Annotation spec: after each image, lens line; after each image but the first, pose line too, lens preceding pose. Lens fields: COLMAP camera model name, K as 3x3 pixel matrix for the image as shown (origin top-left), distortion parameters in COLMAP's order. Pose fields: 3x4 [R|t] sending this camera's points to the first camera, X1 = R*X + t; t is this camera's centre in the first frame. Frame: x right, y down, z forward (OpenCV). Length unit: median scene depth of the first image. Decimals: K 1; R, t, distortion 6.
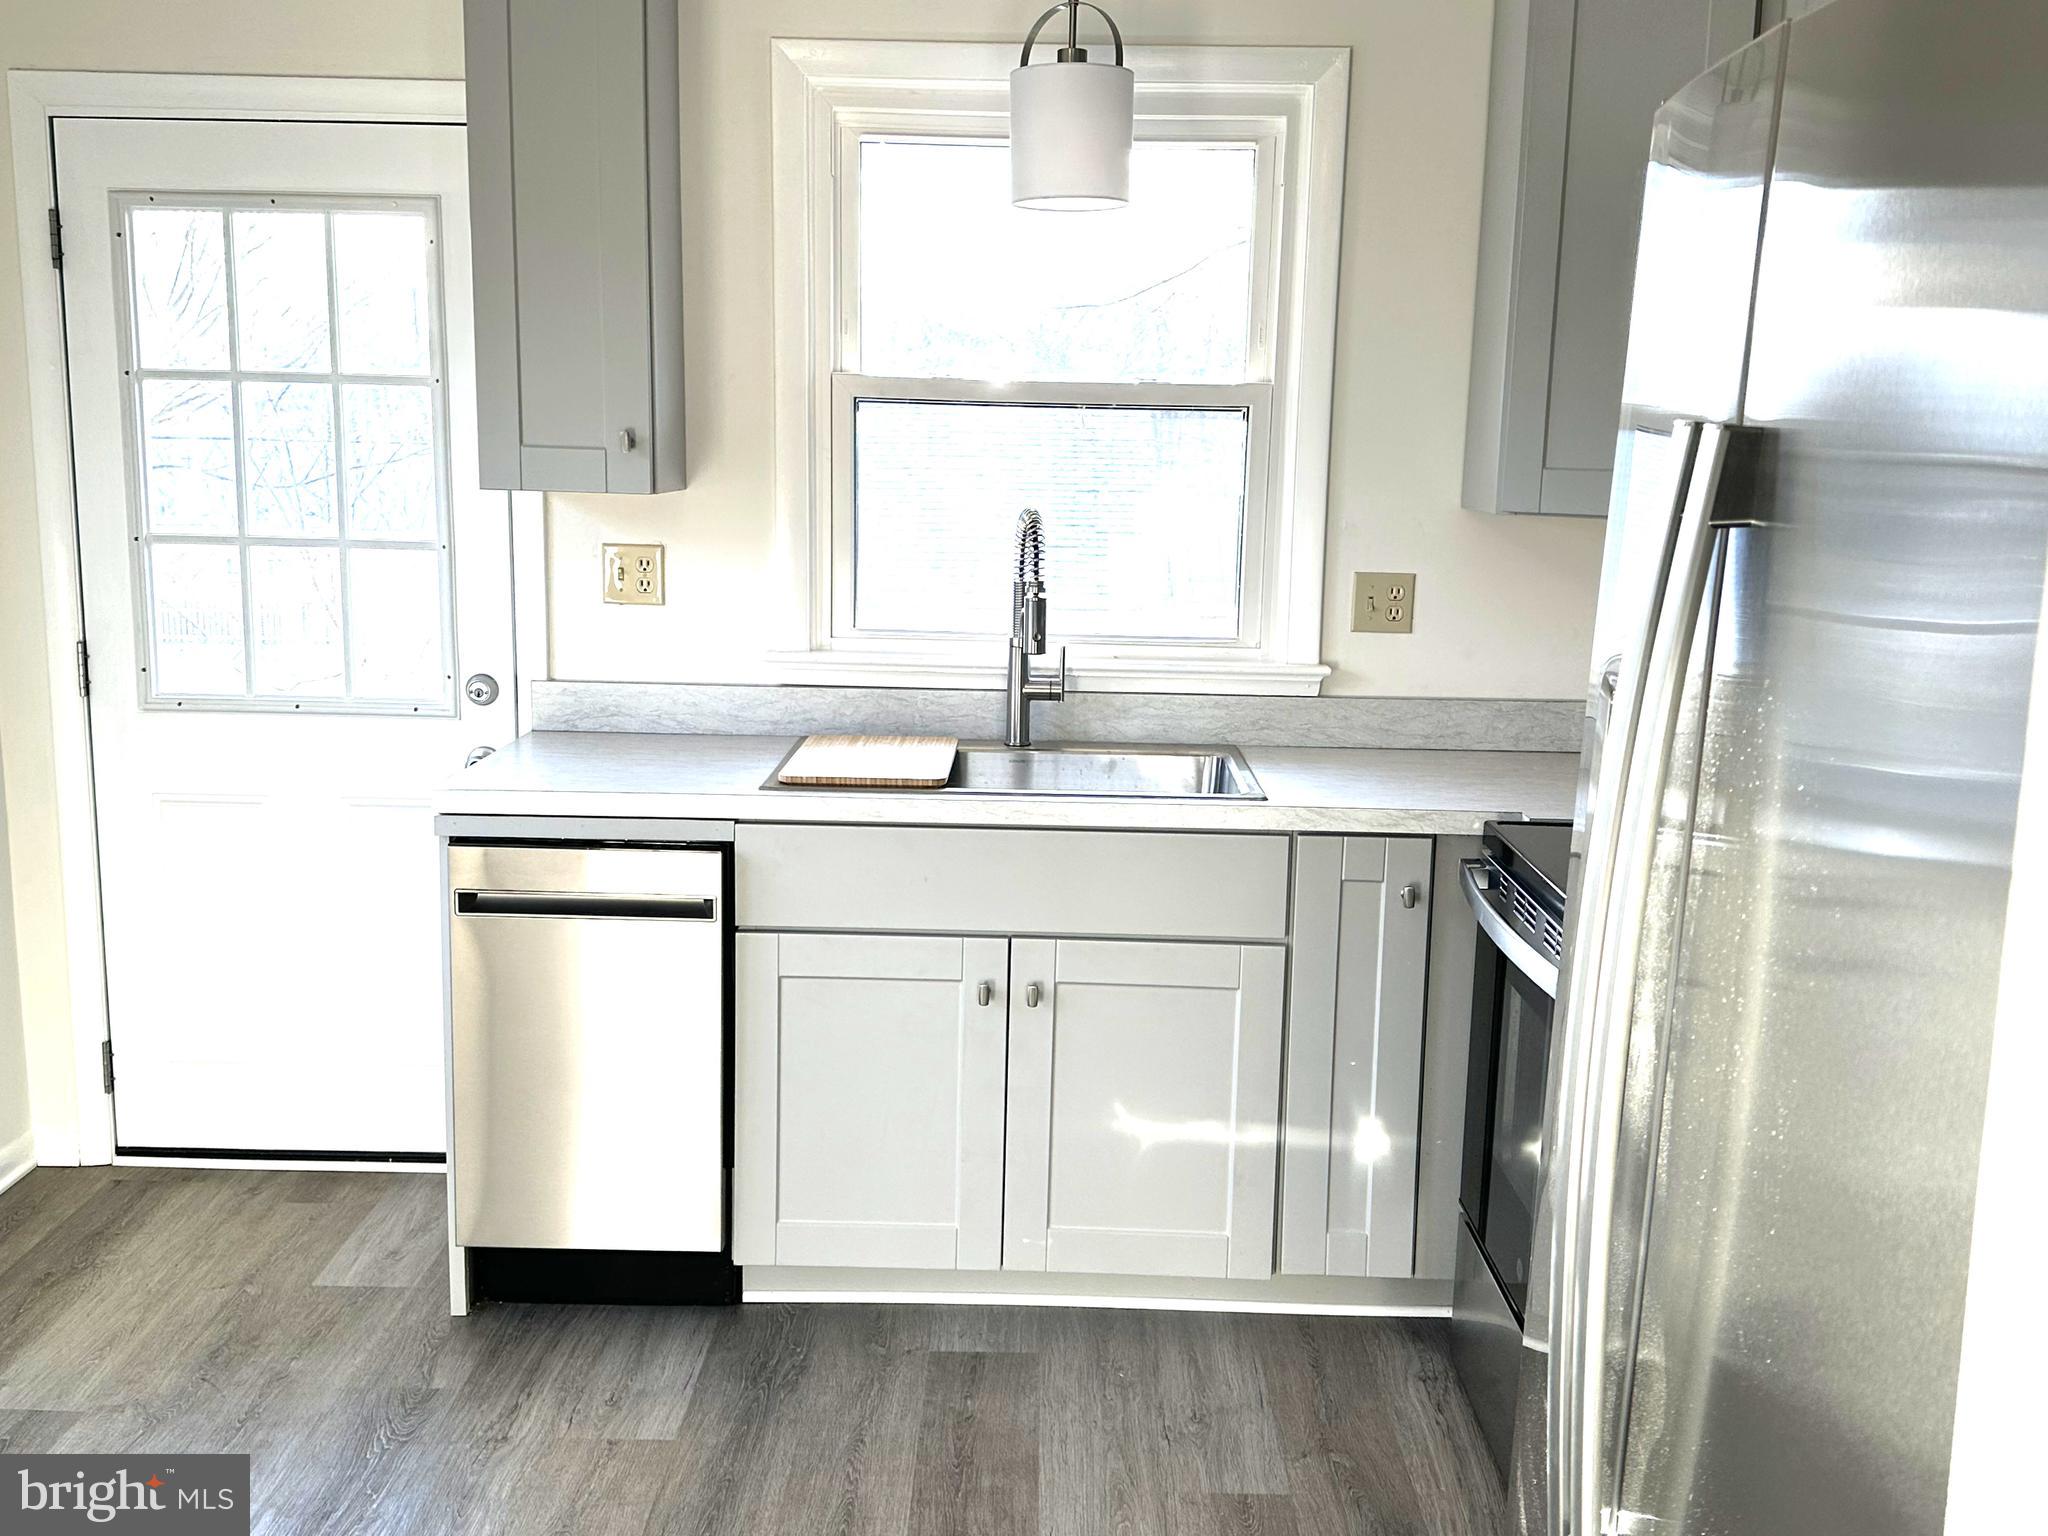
lens RADIAL K [[1963.5, 0, 1024.0], [0, 1963.5, 768.0], [0, 0, 1]] dist [0.198116, -0.403528]
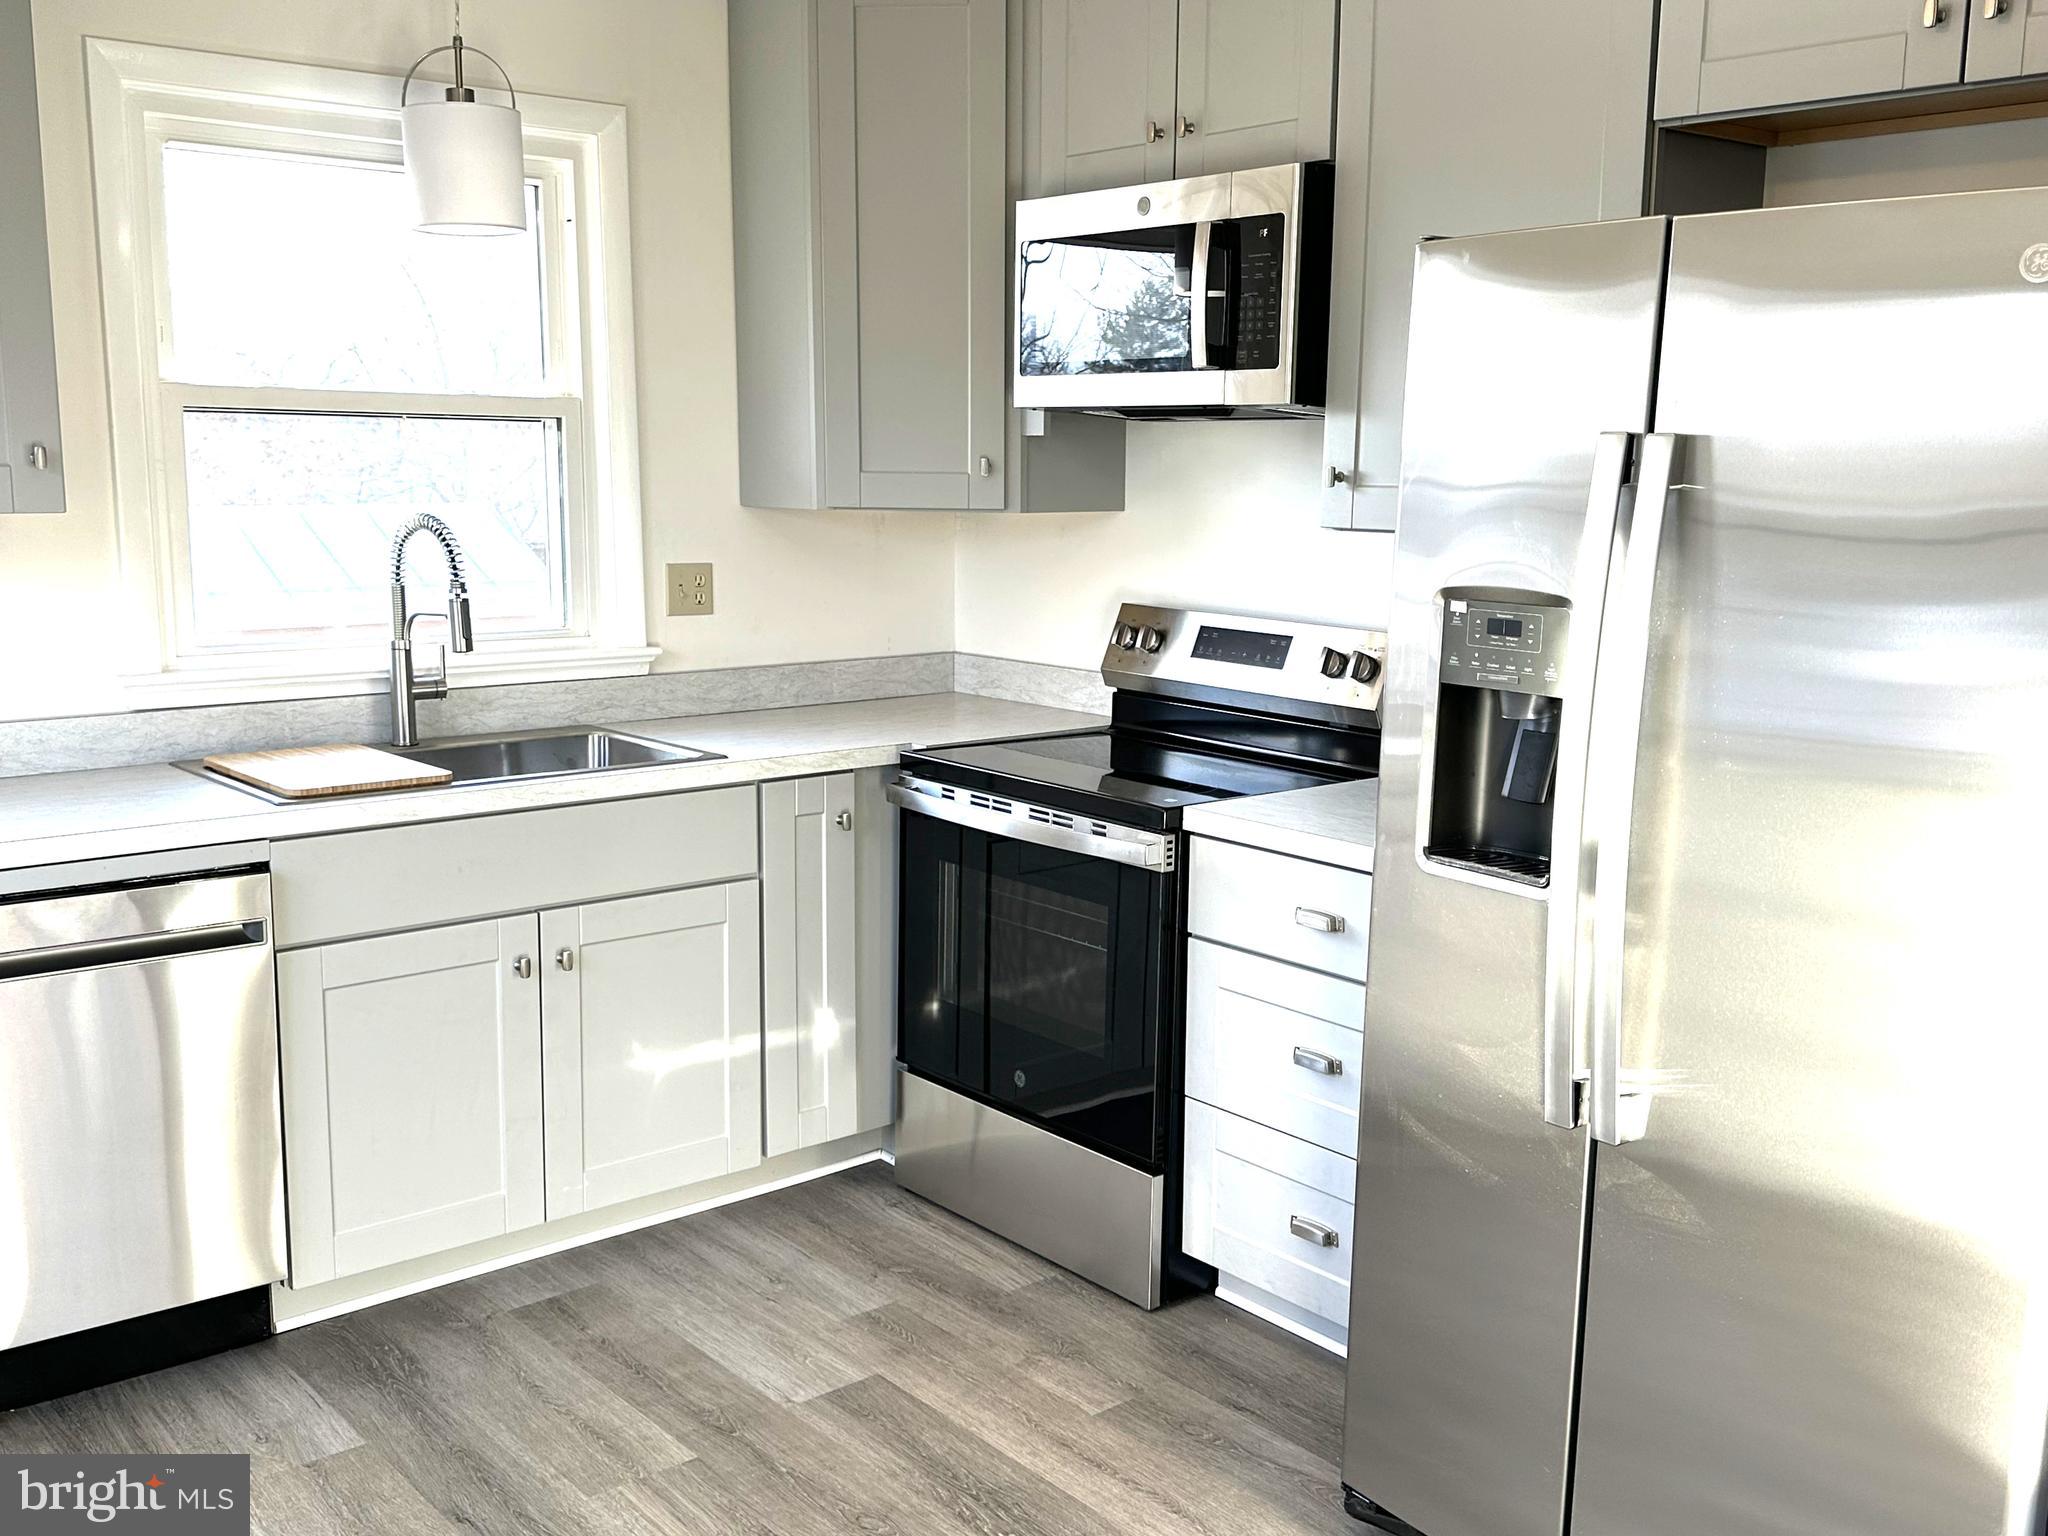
lens RADIAL K [[1963.5, 0, 1024.0], [0, 1963.5, 768.0], [0, 0, 1]] dist [0.198116, -0.403528]
pose [[0.755142, -0.117317, 0.644978, -0.485906], [0.119660, 0.991995, 0.040339, -0.003609], [-0.644548, 0.046716, 0.763136, -0.003545]]
